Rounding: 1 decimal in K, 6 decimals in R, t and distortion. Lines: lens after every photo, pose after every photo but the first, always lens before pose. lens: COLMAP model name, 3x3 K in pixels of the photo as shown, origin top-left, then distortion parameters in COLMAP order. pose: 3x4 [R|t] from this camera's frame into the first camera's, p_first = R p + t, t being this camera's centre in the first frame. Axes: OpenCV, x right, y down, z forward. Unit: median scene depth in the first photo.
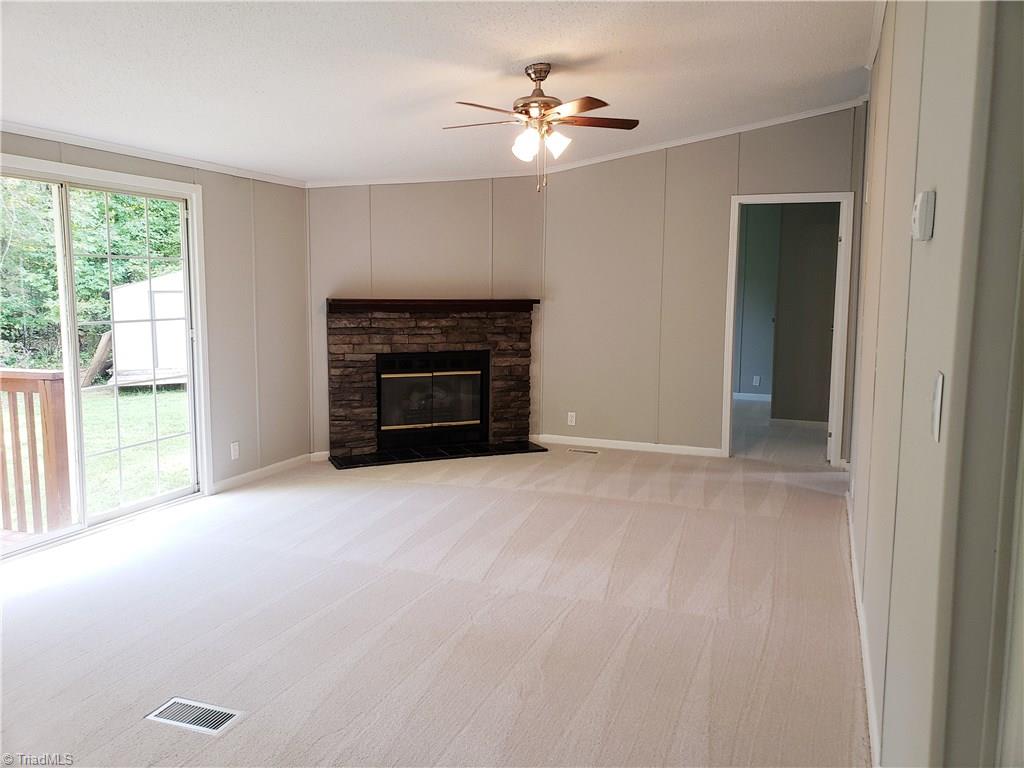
lens RADIAL K [[792.6, 0, 514.5], [0, 792.6, 377.3], [0, 0, 1]] dist [0.003795, 0.001735]
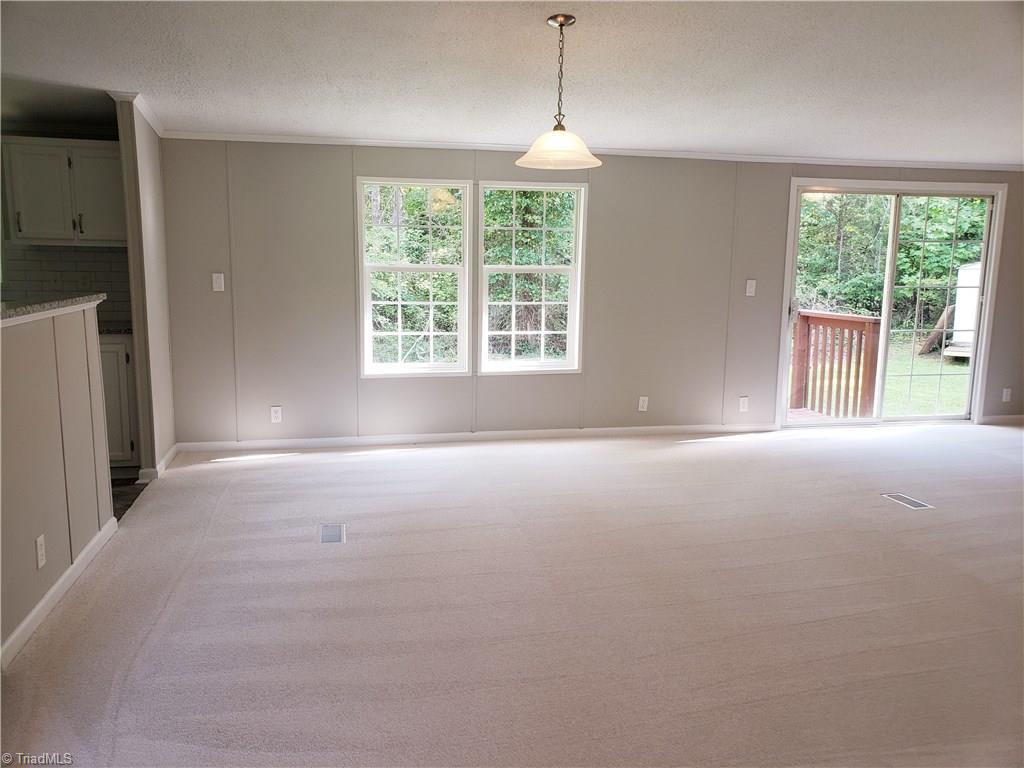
lens RADIAL K [[792.6, 0, 514.5], [0, 792.6, 377.3], [0, 0, 1]] dist [0.003795, 0.001735]
pose [[0.544948, 0.125886, -0.828966, 0.072736], [-0.104451, 0.991156, 0.081851, 0.012256], [0.831938, 0.041982, 0.553278, -0.095396]]
